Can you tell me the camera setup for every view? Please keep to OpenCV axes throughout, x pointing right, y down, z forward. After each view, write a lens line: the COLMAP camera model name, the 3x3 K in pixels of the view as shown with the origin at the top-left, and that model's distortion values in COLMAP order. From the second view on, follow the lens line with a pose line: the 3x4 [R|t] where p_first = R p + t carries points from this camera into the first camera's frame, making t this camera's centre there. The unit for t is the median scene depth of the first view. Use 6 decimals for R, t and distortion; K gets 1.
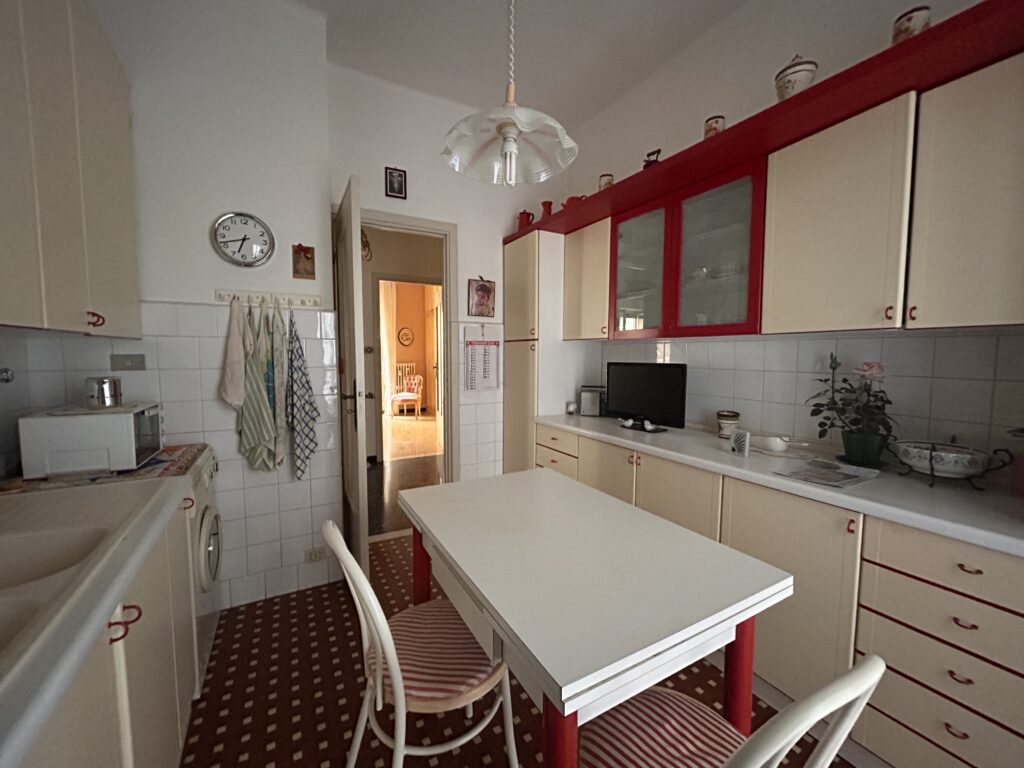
lens RADIAL K [[415.0, 0, 514.1], [0, 415.0, 382.3], [0, 0, 1]] dist [0.001235, 0.000377]
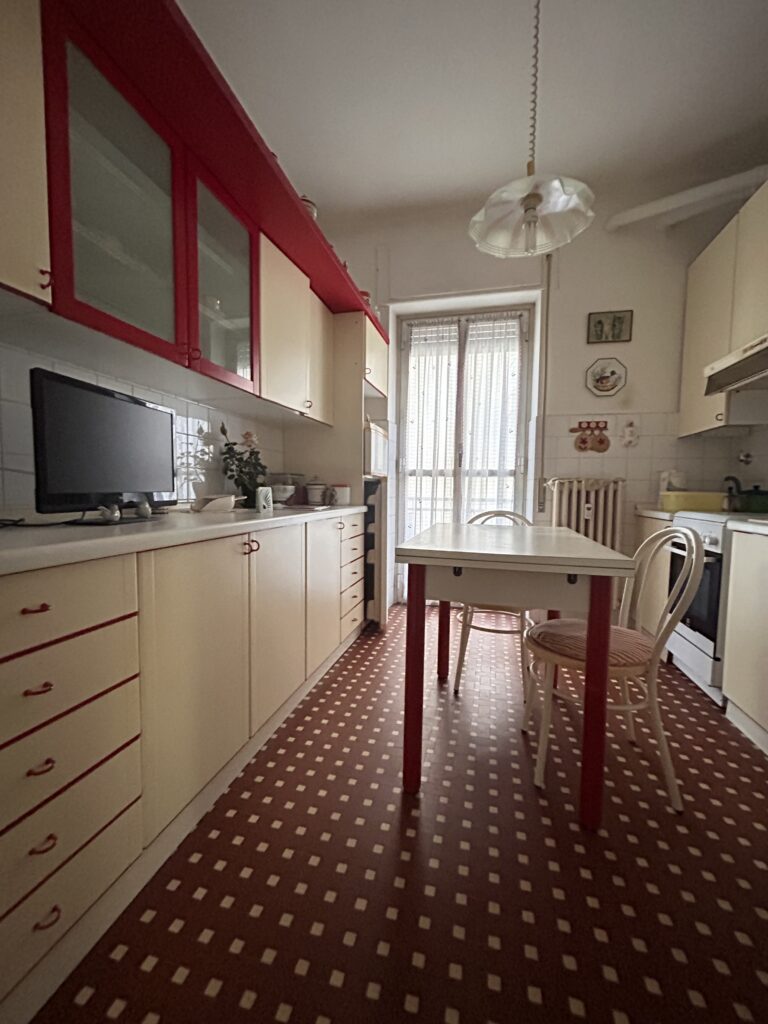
lens RADIAL K [[409.1, 0, 384.0], [0, 409.1, 512.0], [0, 0, 1]] dist [-0.000888, 0.000595]
pose [[-0.724809, -0.056111, 0.686661, -0.313494], [0.032798, 0.992738, 0.115742, 0.056880], [-0.688169, 0.106412, -0.717705, 1.257049]]
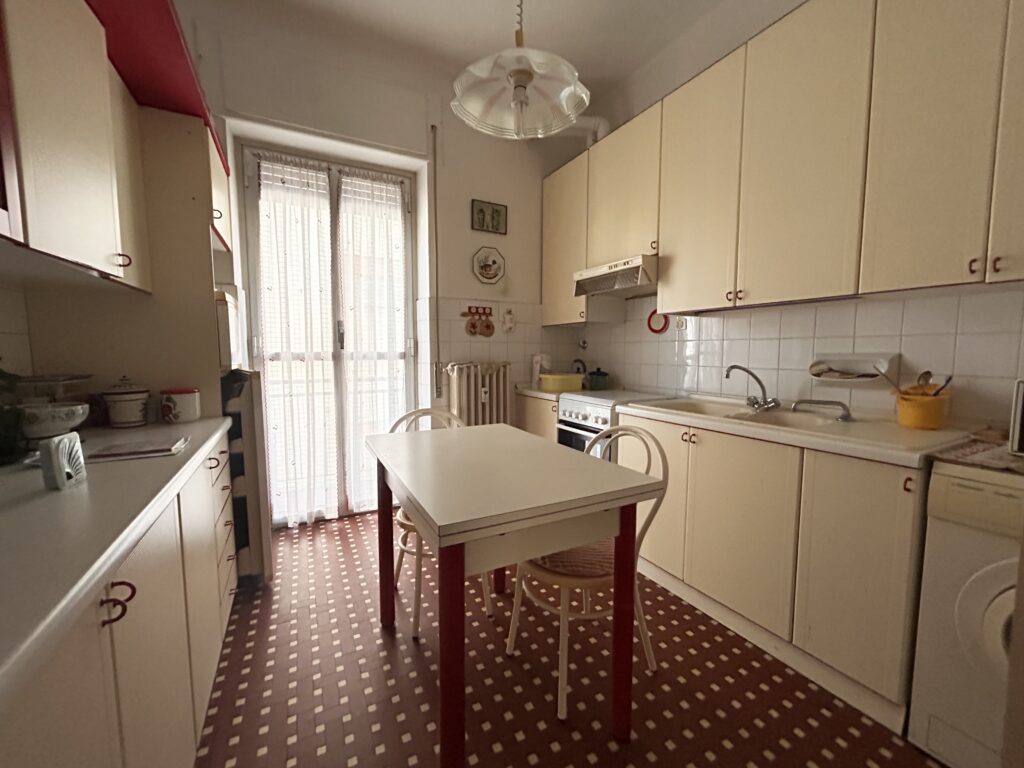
lens RADIAL K [[409.1, 0, 511.5], [0, 409.1, 384.3], [0, 0, 1]] dist [-0.000888, 0.000595]
pose [[-0.999640, -0.008229, 0.025546, -0.018036], [-0.004058, 0.987239, 0.159197, -0.021479], [-0.026530, 0.159036, -0.986916, 1.202625]]
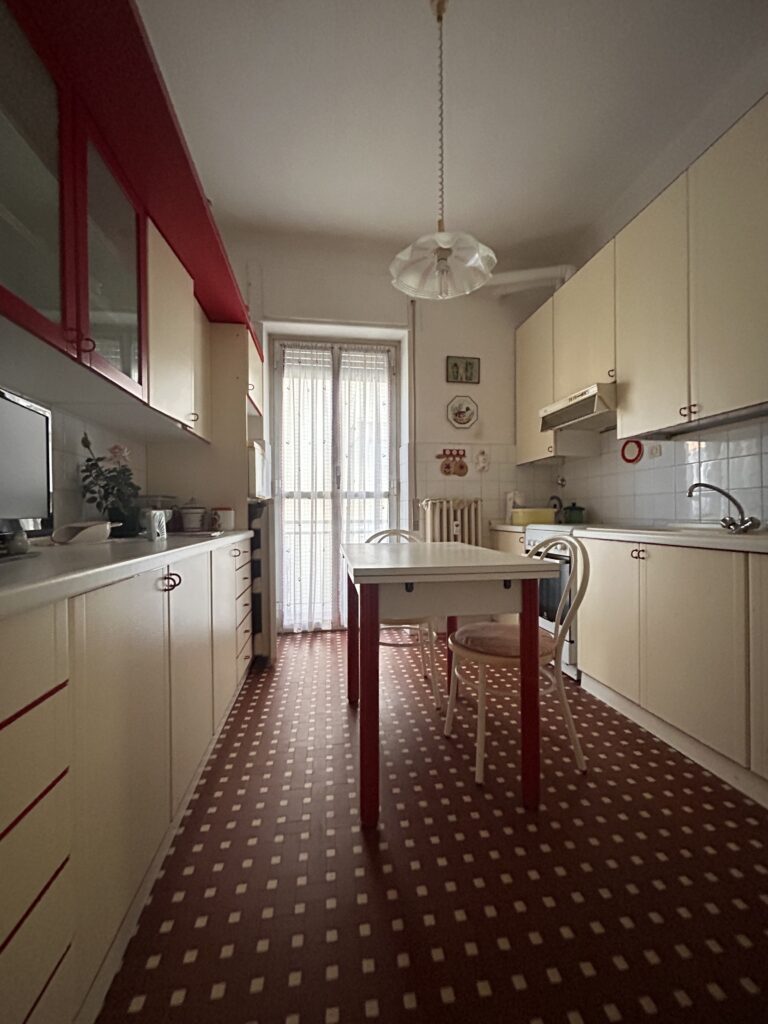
lens RADIAL K [[409.1, 0, 384.0], [0, 409.1, 512.0], [0, 0, 1]] dist [-0.000888, 0.000595]
pose [[-0.934132, 0.002633, 0.356918, -0.174180], [0.029442, 0.997133, 0.069701, 0.059731], [-0.355711, 0.075618, -0.931532, 1.334535]]
